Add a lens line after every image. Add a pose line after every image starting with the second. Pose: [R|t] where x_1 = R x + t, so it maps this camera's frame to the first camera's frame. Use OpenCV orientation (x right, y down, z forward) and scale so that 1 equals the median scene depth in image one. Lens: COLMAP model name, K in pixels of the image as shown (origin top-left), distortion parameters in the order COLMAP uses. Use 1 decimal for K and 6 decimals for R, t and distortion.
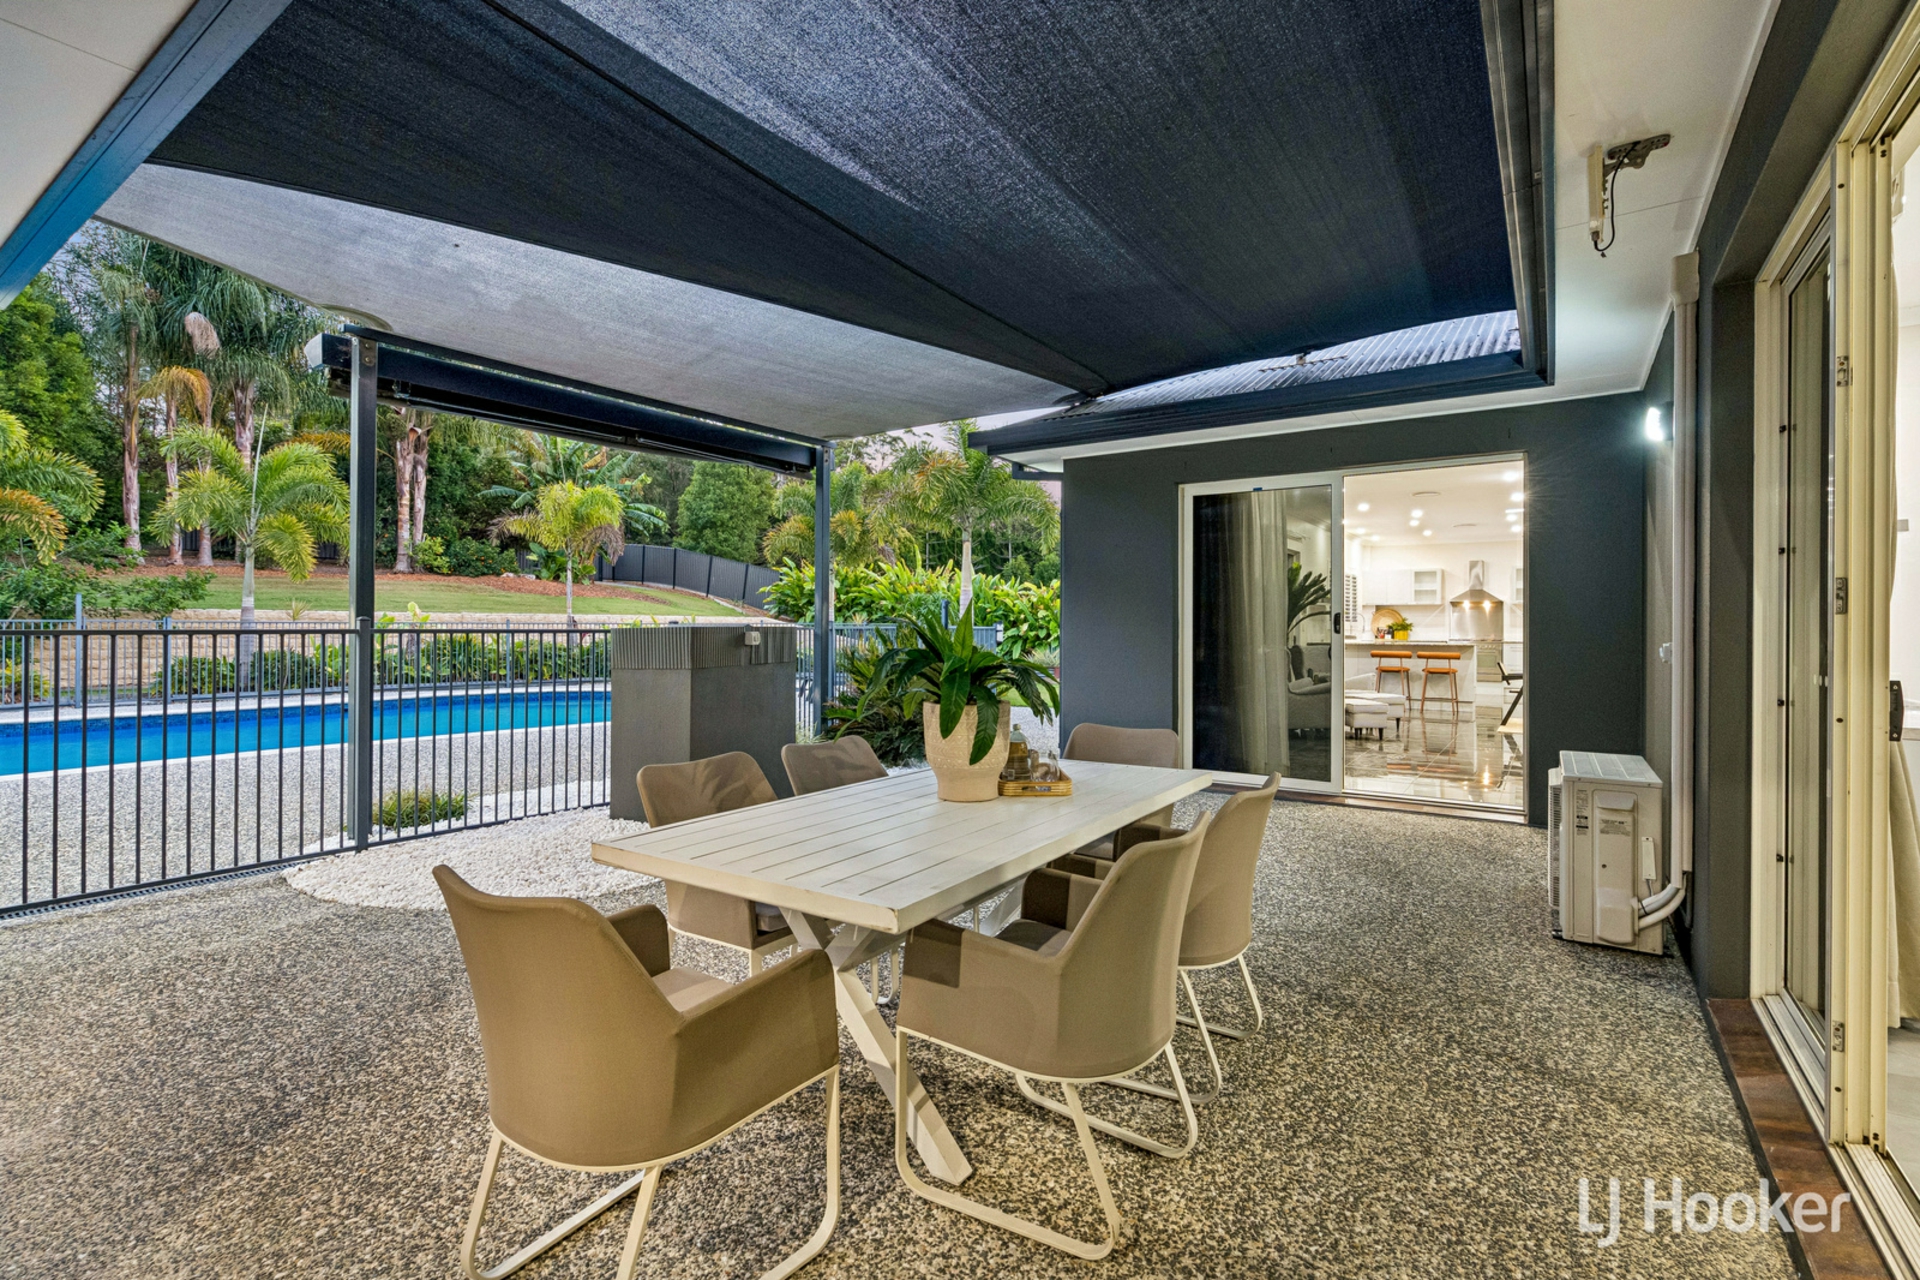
lens RADIAL K [[922.0, 0, 960.8], [0, 922.0, 628.4], [0, 0, 1]] dist [-0.000346, -0.000076]
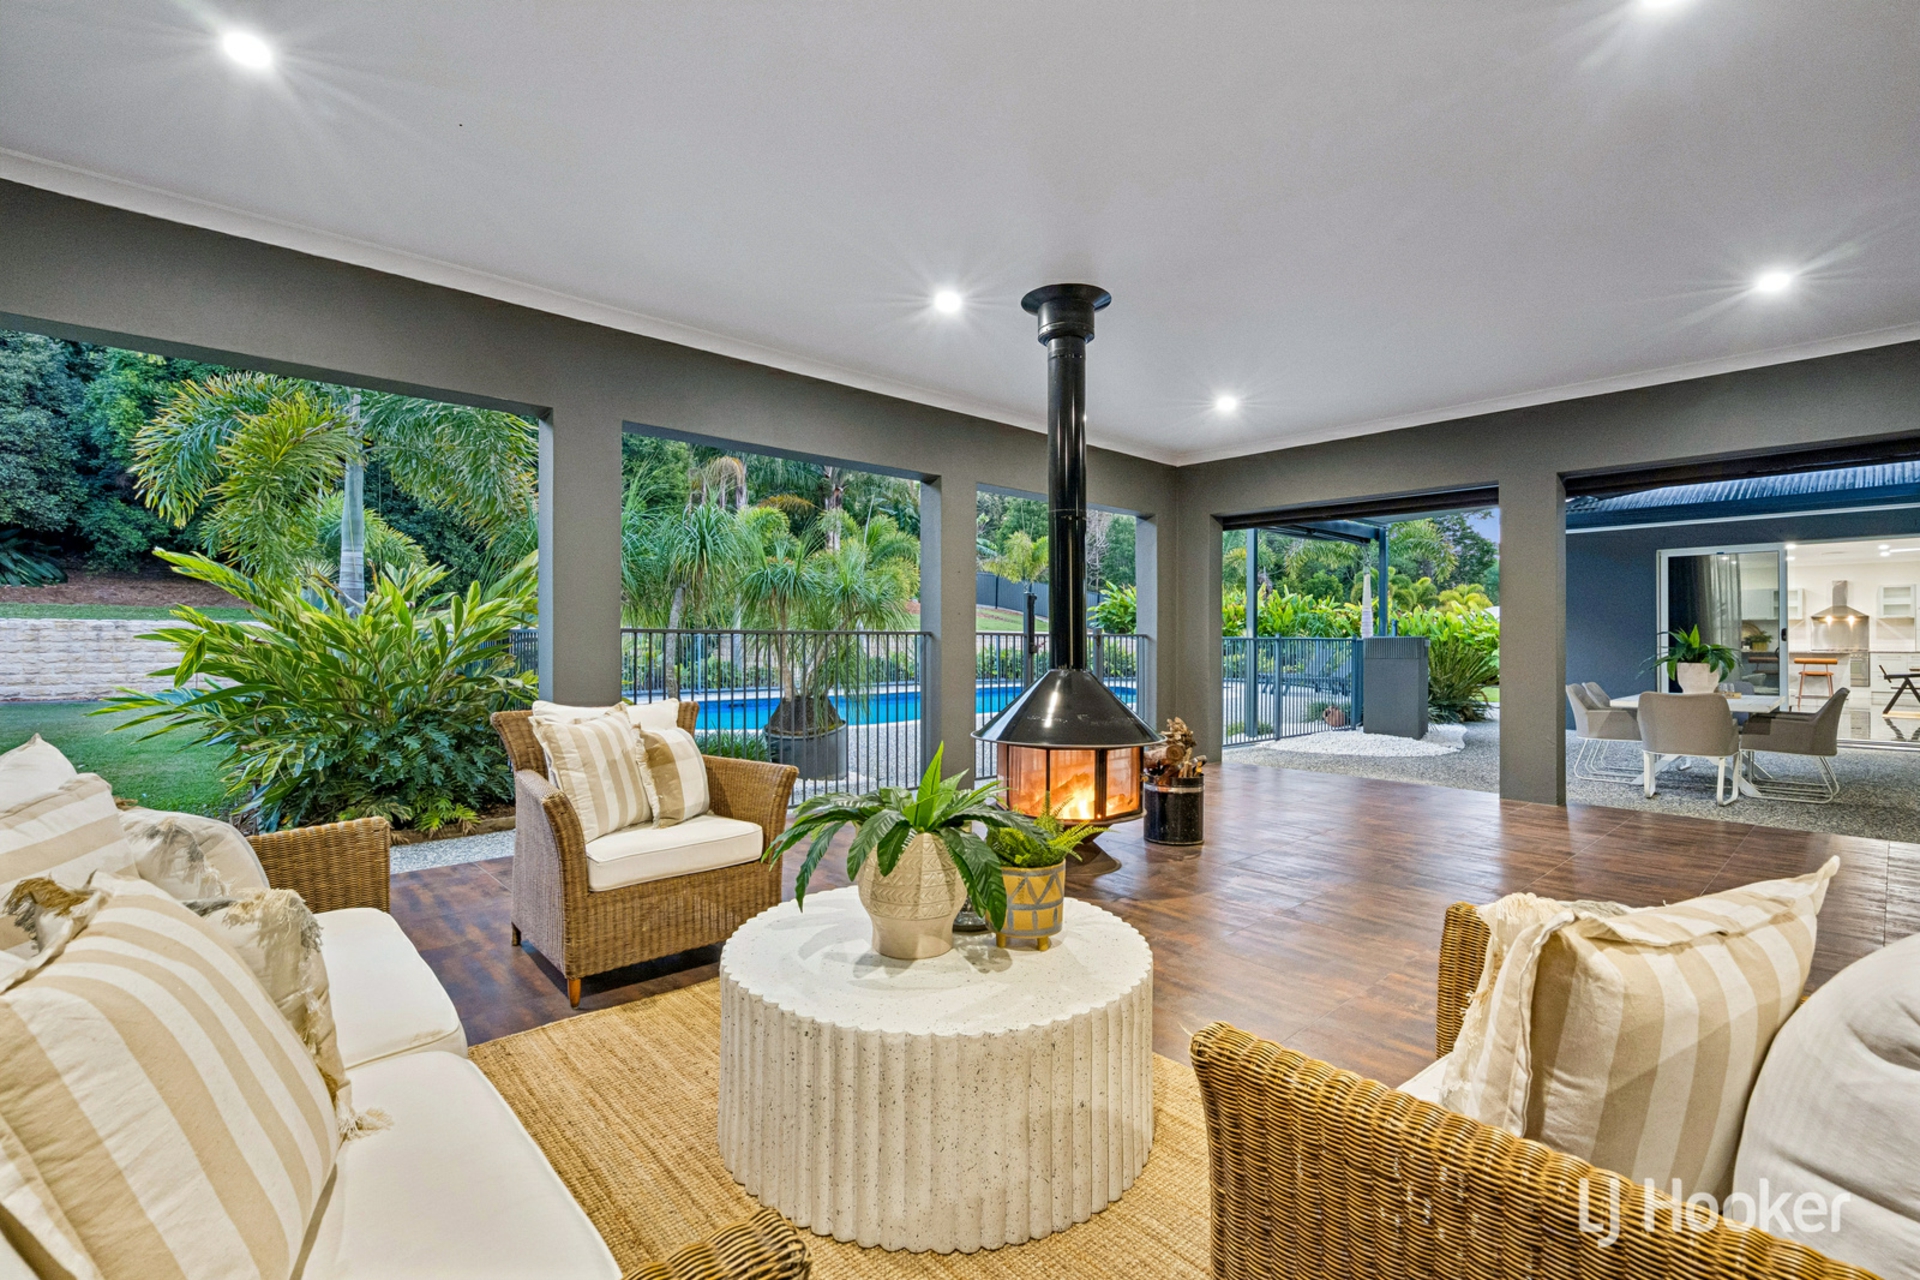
lens RADIAL K [[882.7, 0, 954.0], [0, 882.7, 644.3], [0, 0, 1]] dist [0.002087, 0.000115]
pose [[0.970252, -0.000048, -0.242097, -0.240192], [0.000631, 0.999997, 0.002330, 0.001945], [0.242096, -0.002414, 0.970249, -0.329721]]
